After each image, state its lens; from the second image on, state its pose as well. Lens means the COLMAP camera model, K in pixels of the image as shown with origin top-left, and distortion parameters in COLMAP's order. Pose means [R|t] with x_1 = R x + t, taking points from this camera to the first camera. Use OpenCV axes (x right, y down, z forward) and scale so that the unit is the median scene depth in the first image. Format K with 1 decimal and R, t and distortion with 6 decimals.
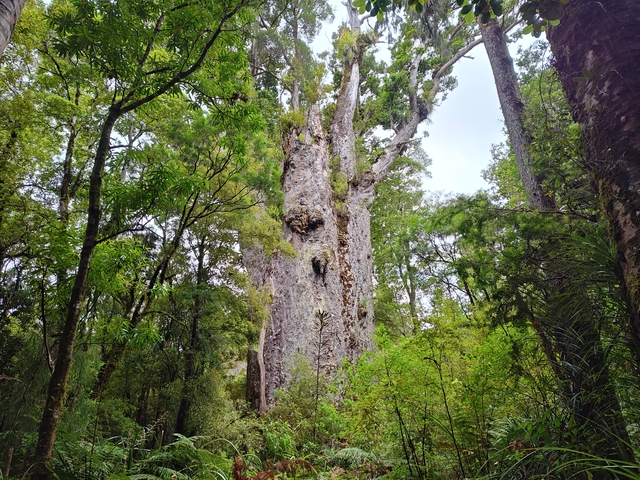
lens RADIAL K [[428.1, 0, 317.6], [0, 428.1, 235.6], [0, 0, 1]] dist [0.040051, 0.001371]
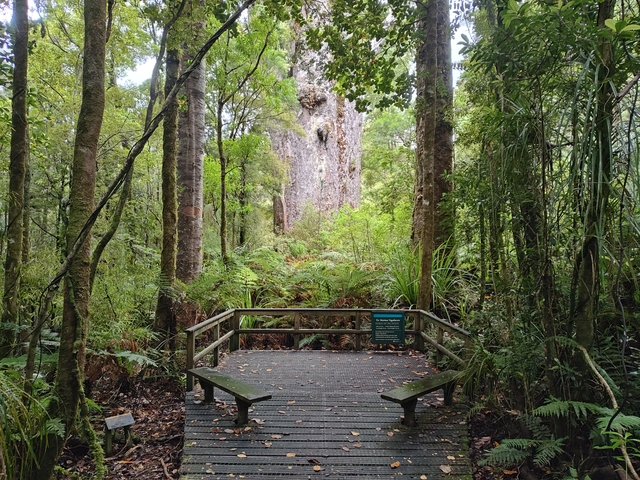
lens RADIAL K [[428.1, 0, 315.9], [0, 428.1, 235.0], [0, 0, 1]] dist [0.040051, 0.001371]
pose [[0.999736, 0.014547, -0.017806, 0.011838], [-0.005988, 0.912418, 0.409216, -0.193443], [0.022200, -0.409001, 0.912264, -0.384725]]
